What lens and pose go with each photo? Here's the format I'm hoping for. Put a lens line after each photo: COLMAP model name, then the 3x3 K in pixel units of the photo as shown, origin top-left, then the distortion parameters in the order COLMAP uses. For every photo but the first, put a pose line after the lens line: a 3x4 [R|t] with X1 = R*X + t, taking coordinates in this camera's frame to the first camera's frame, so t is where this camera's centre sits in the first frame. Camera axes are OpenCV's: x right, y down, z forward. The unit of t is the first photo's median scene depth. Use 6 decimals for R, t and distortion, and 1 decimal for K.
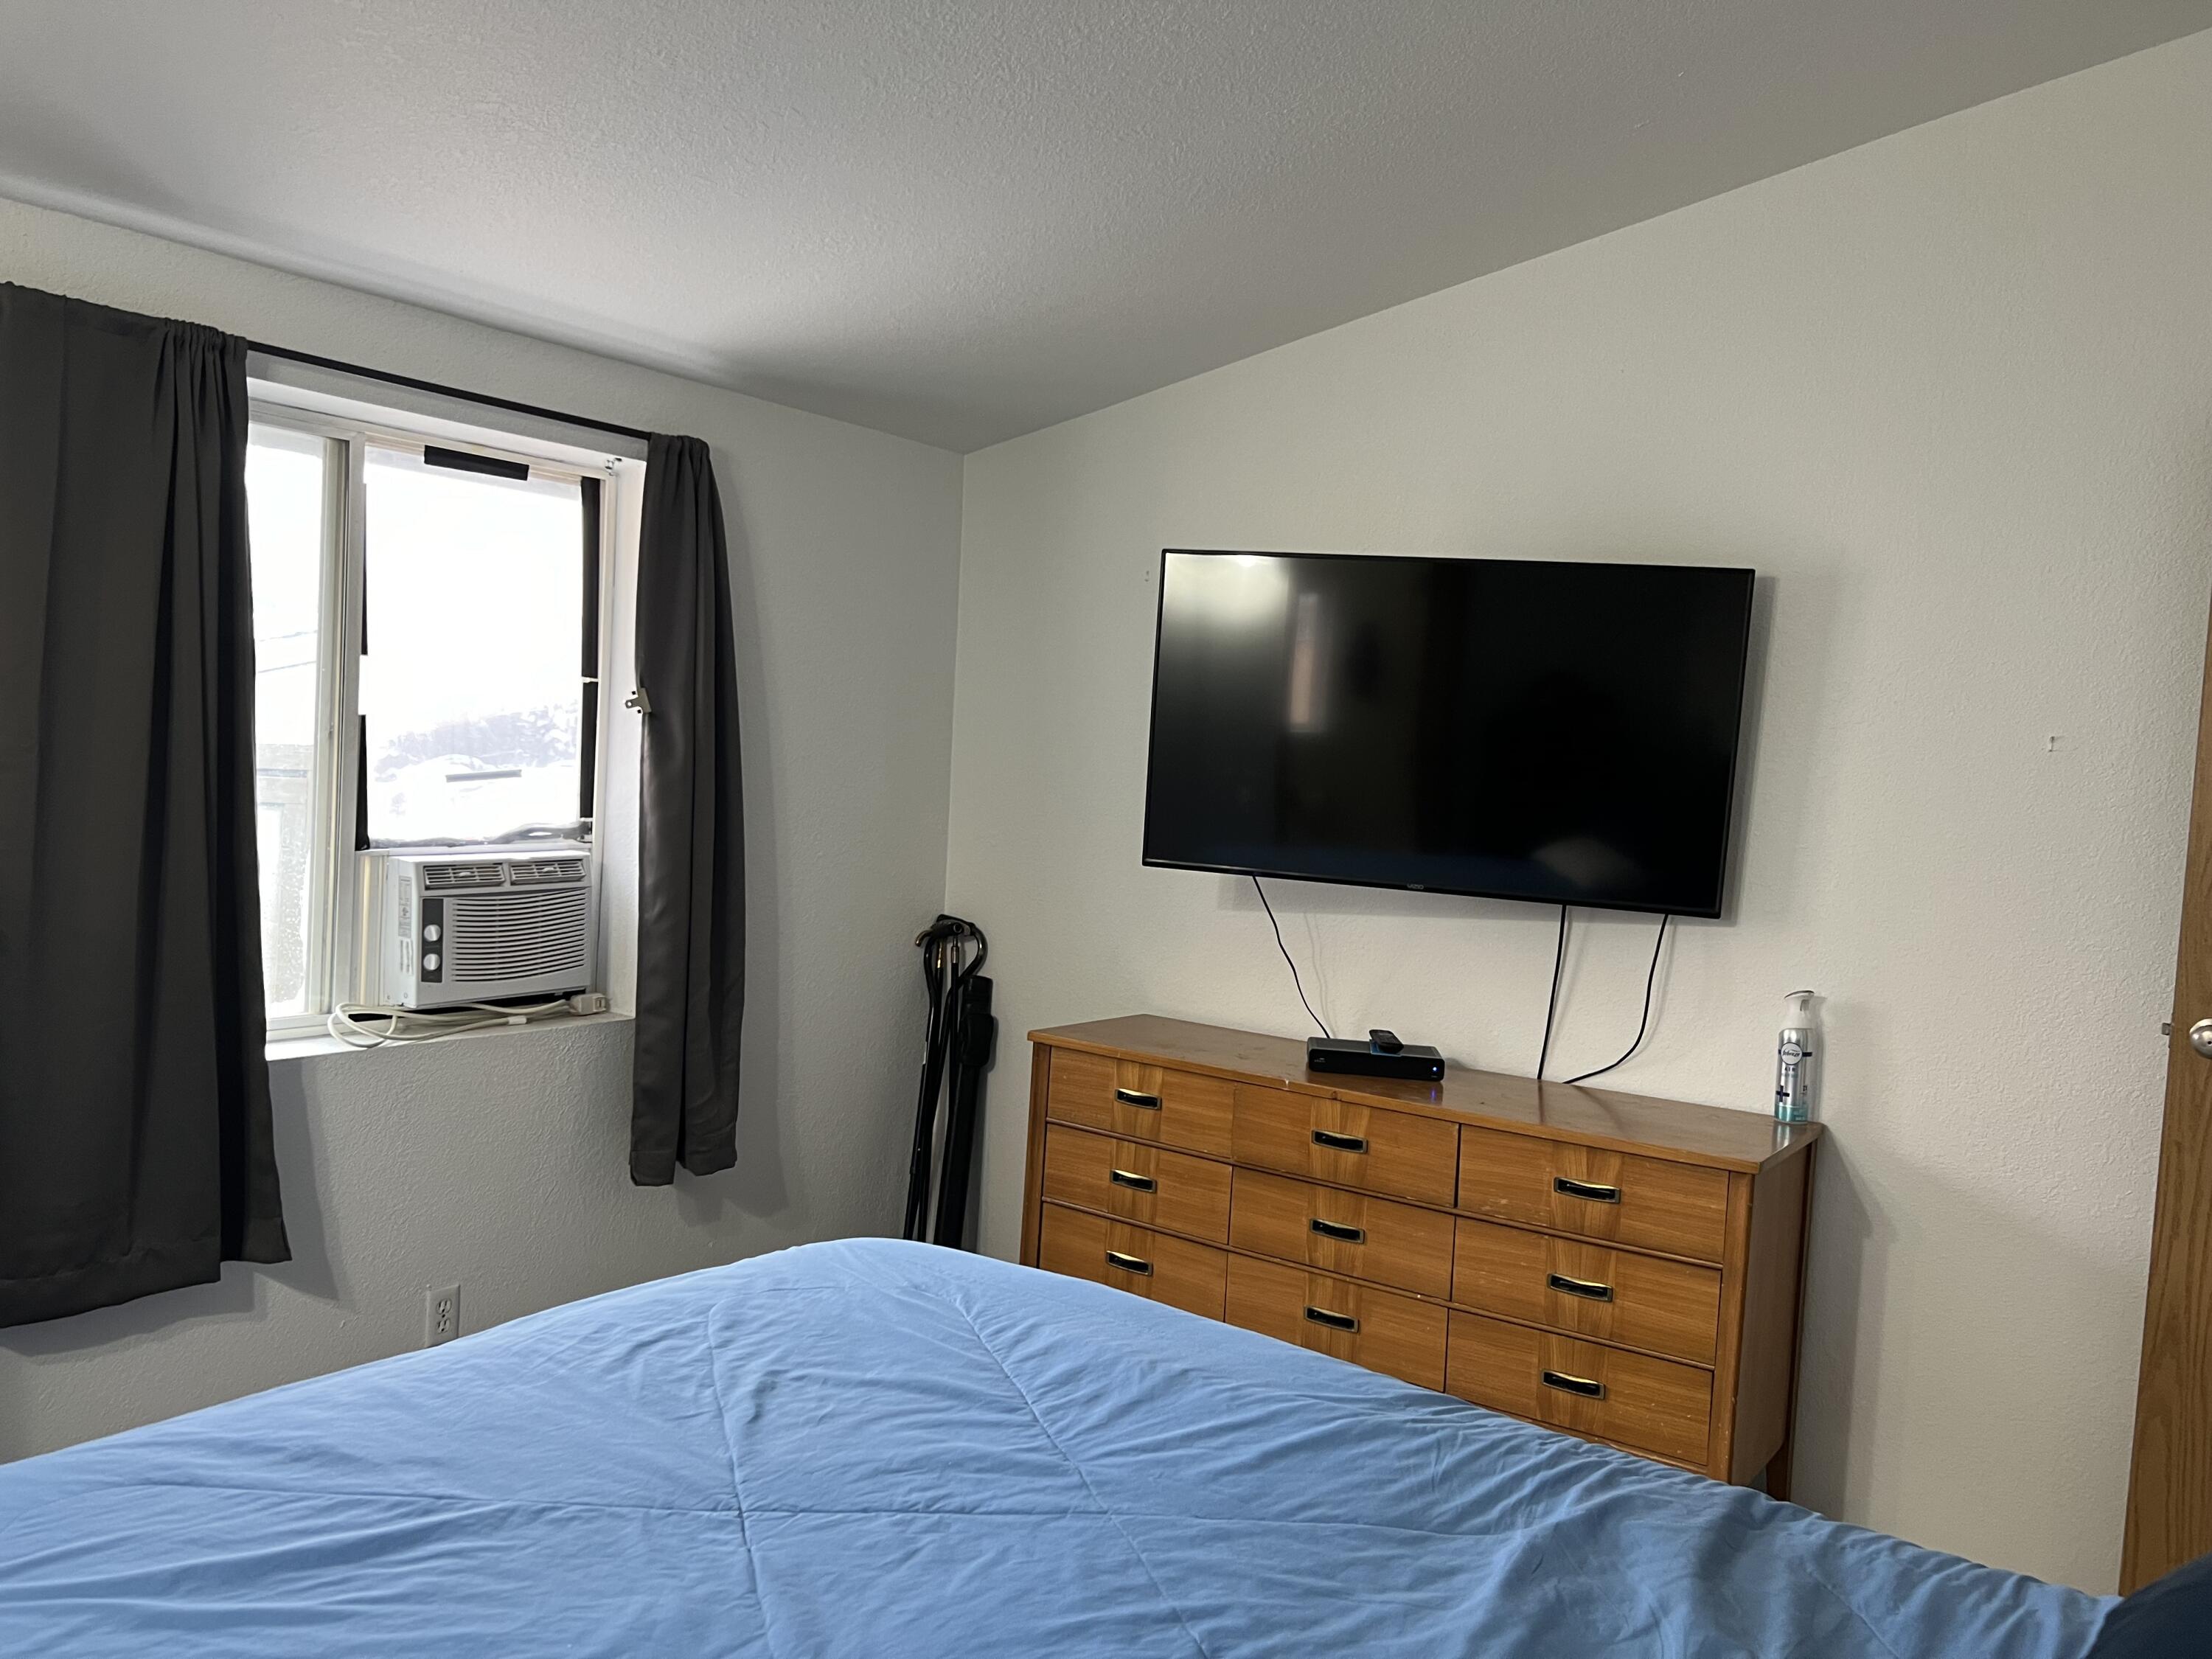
lens RADIAL K [[1667.3, 0, 1086.2], [0, 1667.3, 836.4], [0, 0, 1]] dist [0.053012, -0.059086]
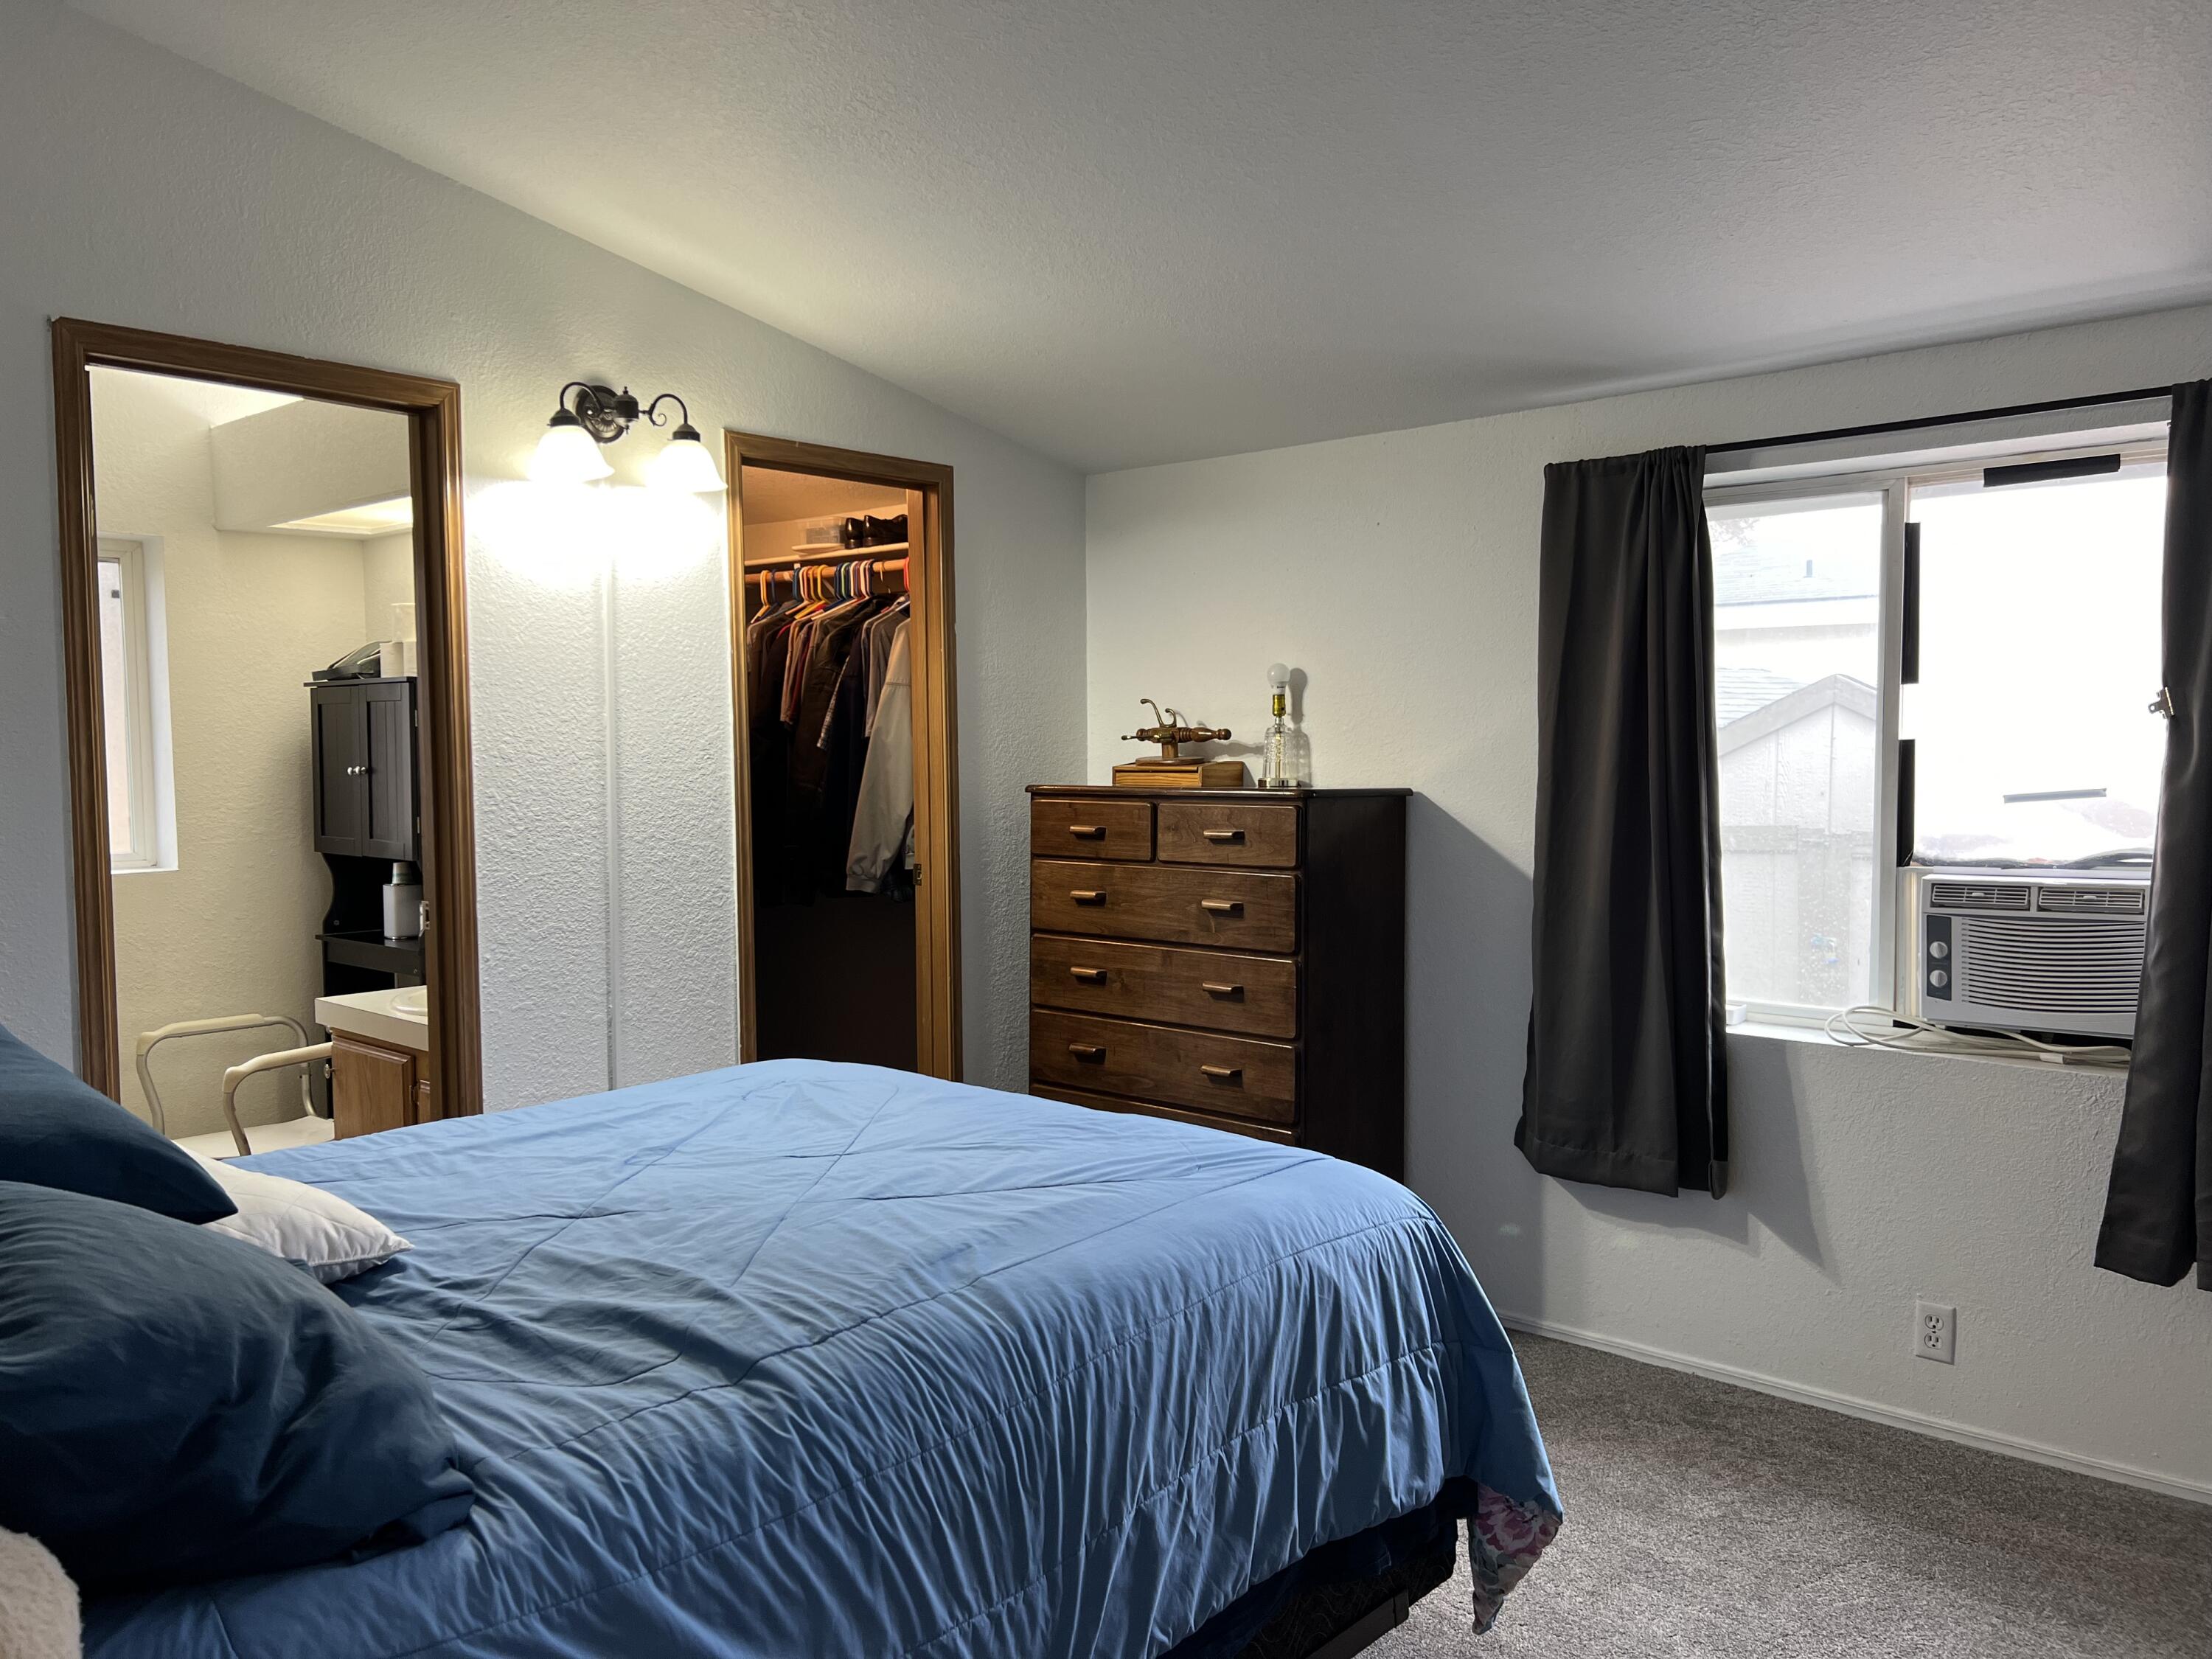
lens RADIAL K [[1667.3, 0, 1105.5], [0, 1667.3, 833.7], [0, 0, 1]] dist [0.053012, -0.059086]
pose [[-0.079067, 0.001058, -0.996869, 0.661856], [-0.047030, 0.998882, 0.004790, 0.006228], [0.995759, 0.047262, -0.078929, 0.571380]]
